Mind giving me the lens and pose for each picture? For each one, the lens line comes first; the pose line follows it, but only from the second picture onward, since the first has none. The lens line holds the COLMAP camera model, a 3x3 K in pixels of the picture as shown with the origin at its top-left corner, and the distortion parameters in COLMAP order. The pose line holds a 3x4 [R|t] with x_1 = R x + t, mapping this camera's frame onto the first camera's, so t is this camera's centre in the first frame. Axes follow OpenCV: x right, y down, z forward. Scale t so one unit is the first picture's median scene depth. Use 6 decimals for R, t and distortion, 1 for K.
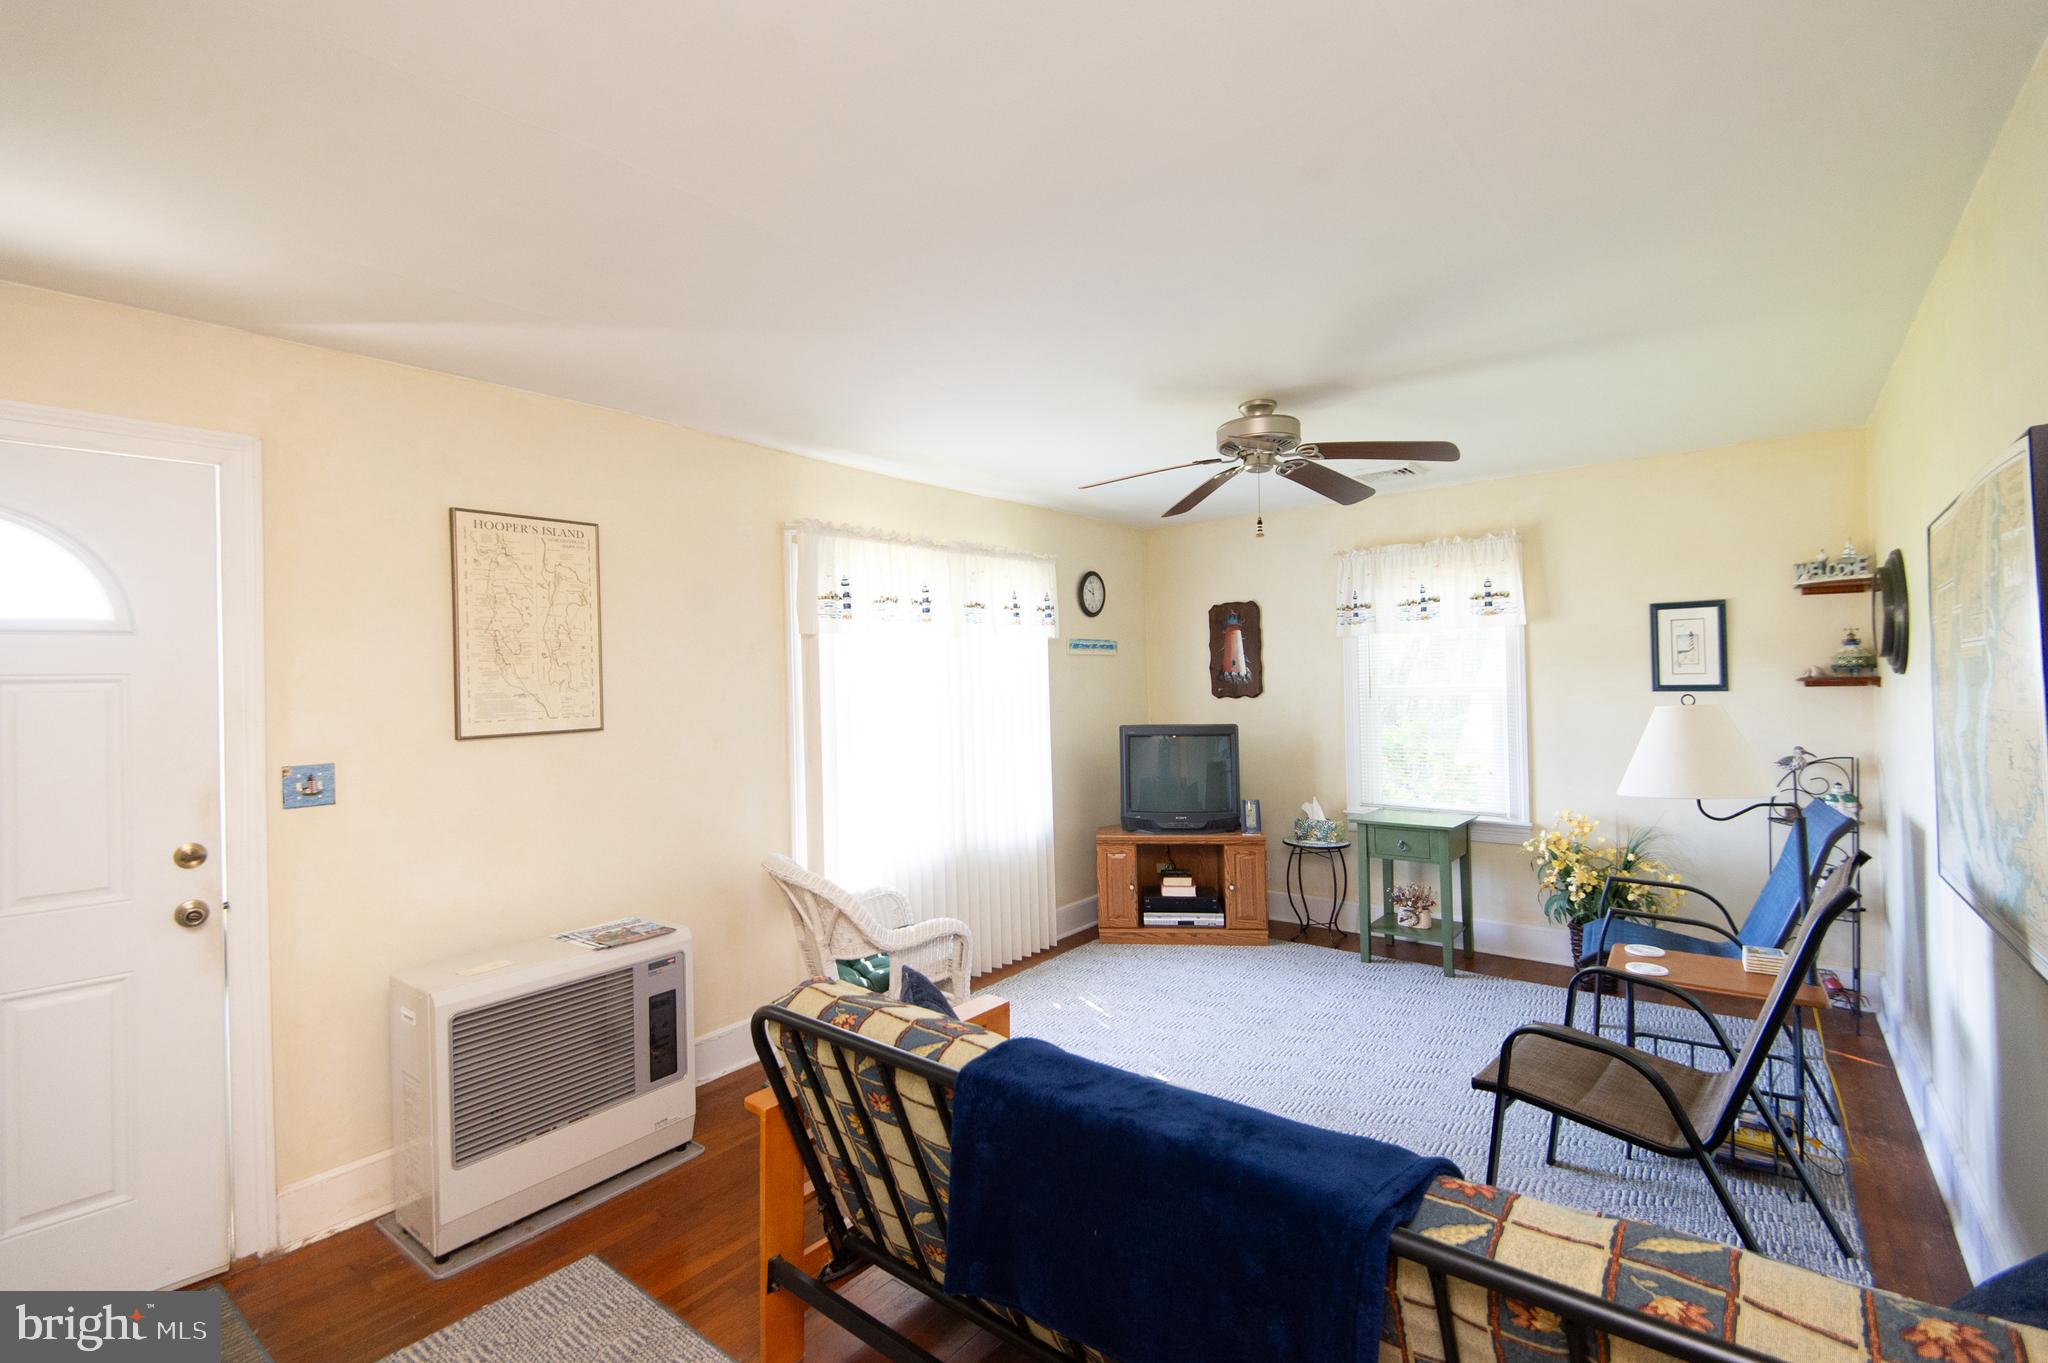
lens RADIAL K [[894.1, 0, 1026.0], [0, 894.1, 679.3], [0, 0, 1]] dist [0.045637, -0.030578]
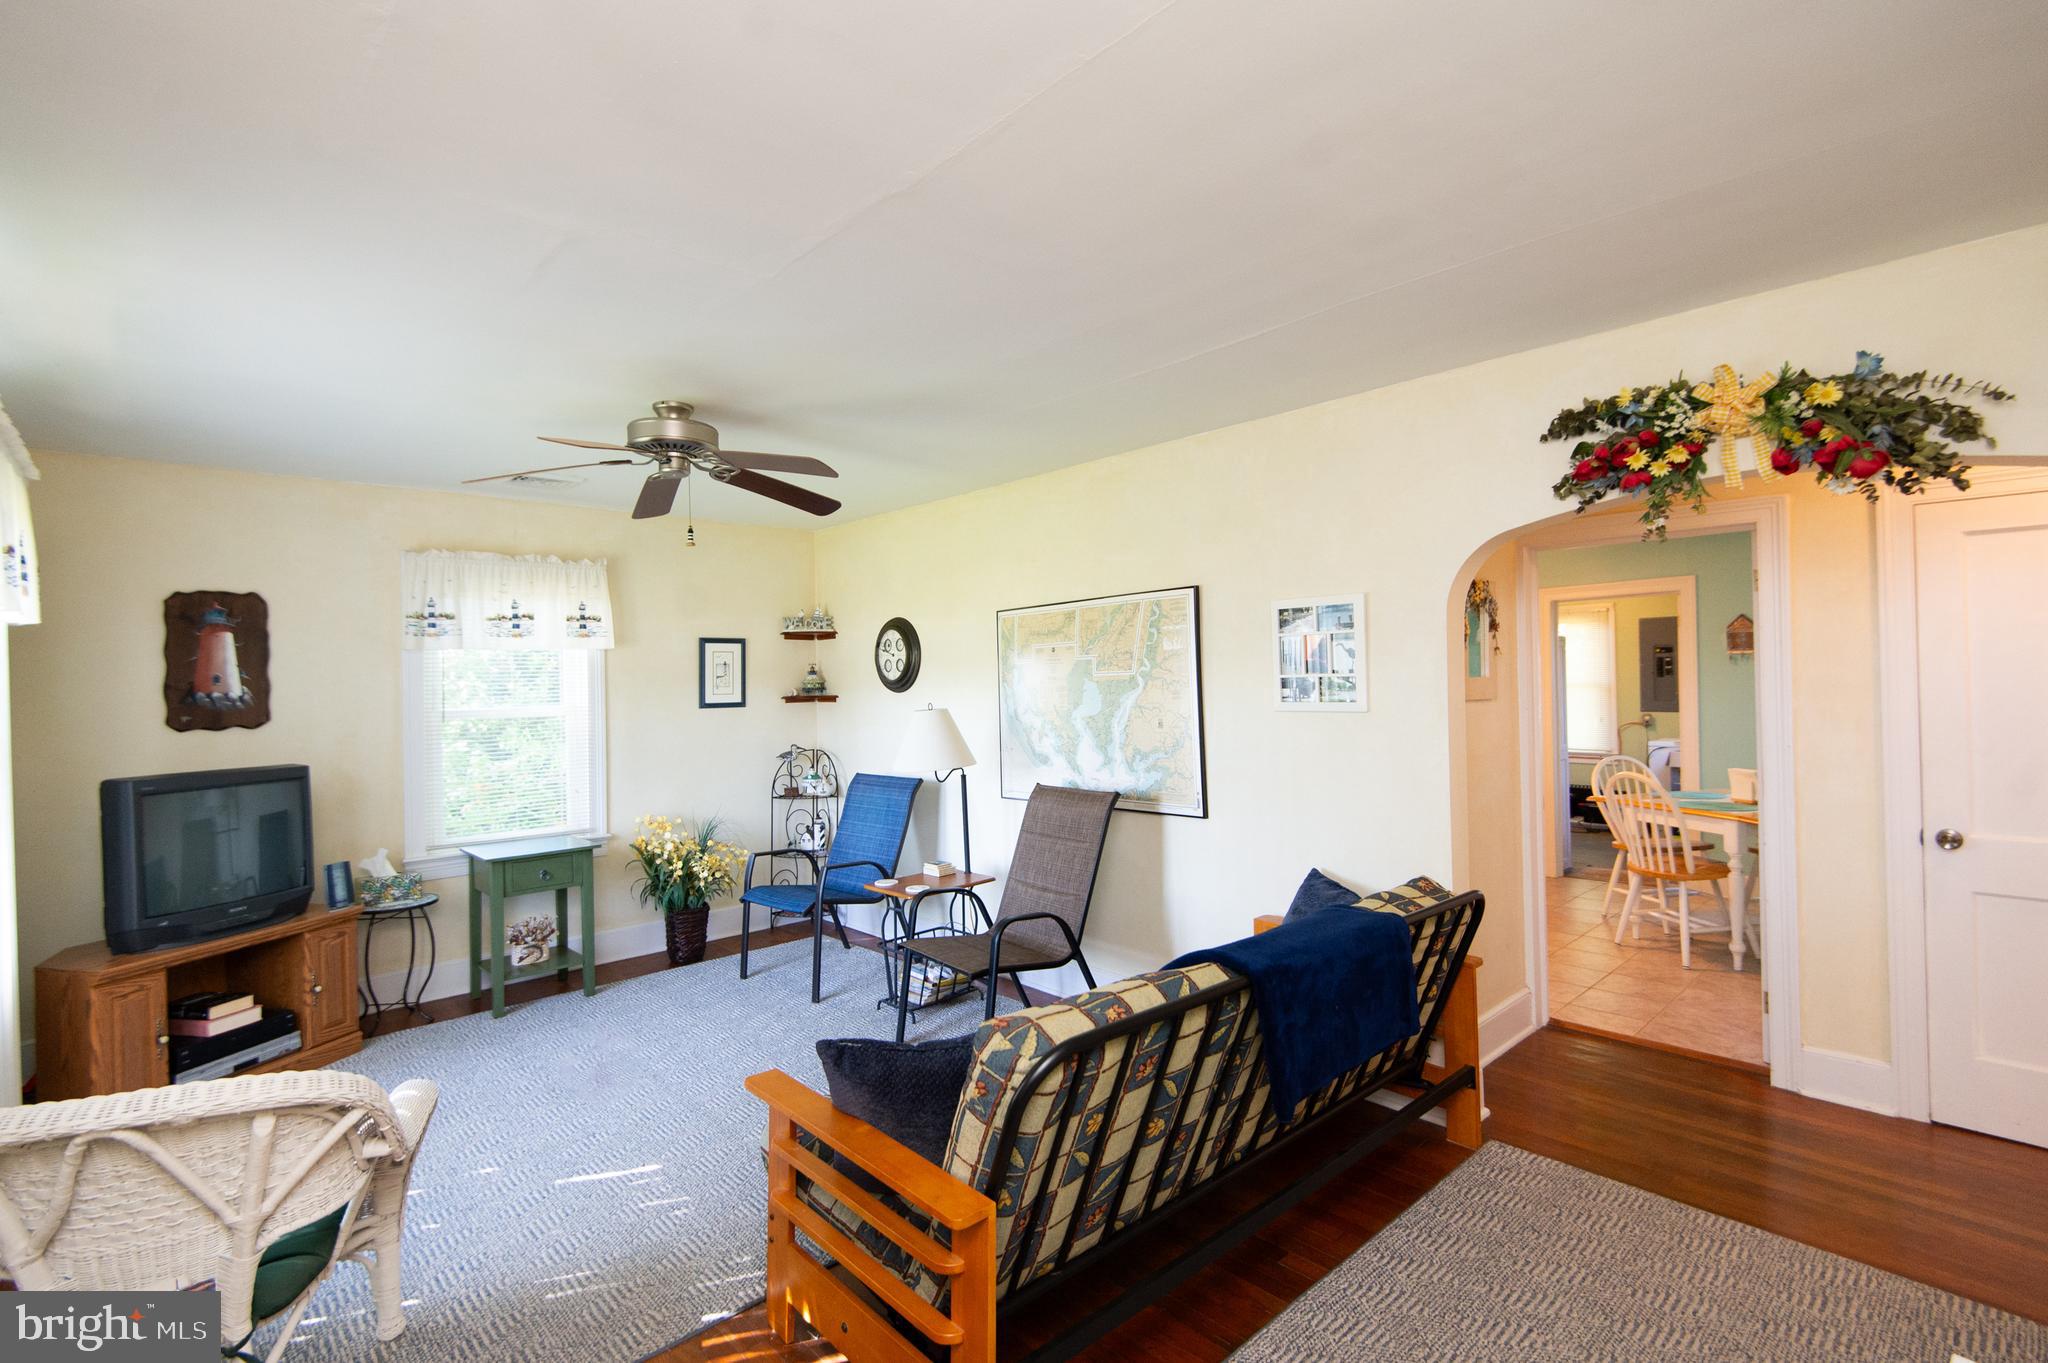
lens RADIAL K [[894.1, 0, 1026.0], [0, 894.1, 679.3], [0, 0, 1]] dist [0.045637, -0.030578]
pose [[0.185348, 0.019365, 0.982482, -0.386274], [0.012557, 0.999678, -0.022073, 0.005729], [-0.982593, 0.016428, 0.185045, 0.296997]]
